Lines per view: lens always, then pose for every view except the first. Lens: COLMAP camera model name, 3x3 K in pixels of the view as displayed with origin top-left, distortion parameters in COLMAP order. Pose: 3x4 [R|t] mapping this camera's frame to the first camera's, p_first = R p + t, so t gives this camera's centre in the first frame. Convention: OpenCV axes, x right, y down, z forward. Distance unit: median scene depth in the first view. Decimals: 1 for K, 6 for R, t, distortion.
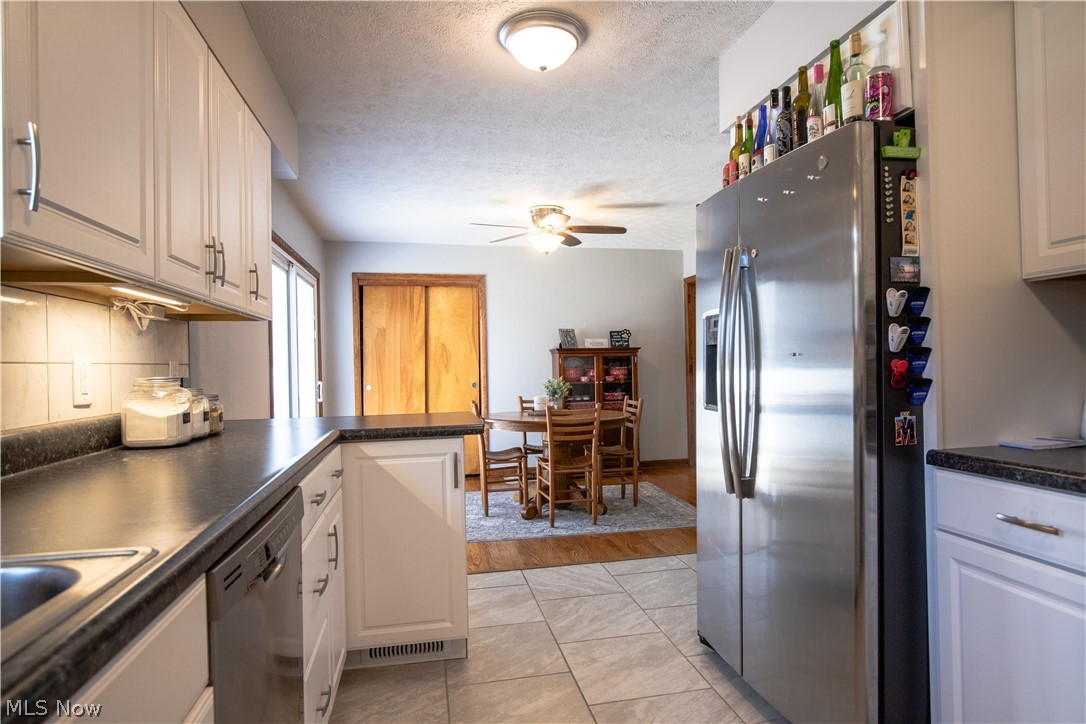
lens RADIAL K [[603.2, 0, 546.2], [0, 603.2, 360.9], [0, 0, 1]] dist [-0.004918, -0.001055]
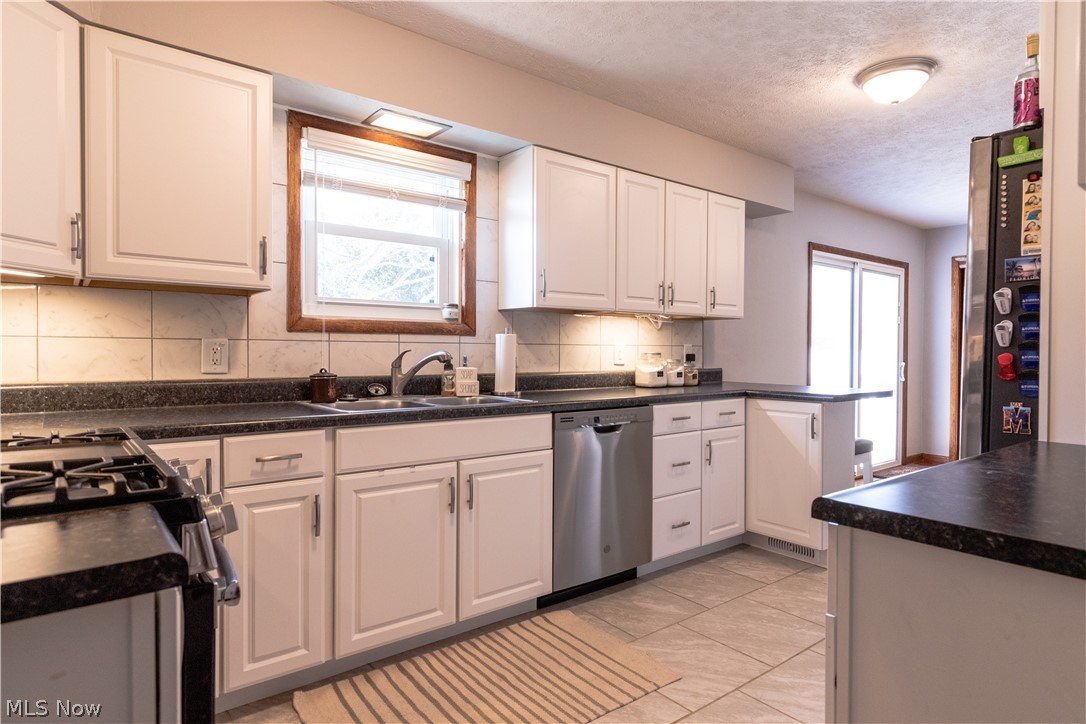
lens RADIAL K [[603.2, 0, 546.2], [0, 603.2, 360.9], [0, 0, 1]] dist [-0.004918, -0.001055]
pose [[0.435899, 0.038444, -0.899174, 1.184036], [-0.007845, 0.999212, 0.038918, -0.024326], [0.899962, -0.009911, 0.435857, -0.215955]]
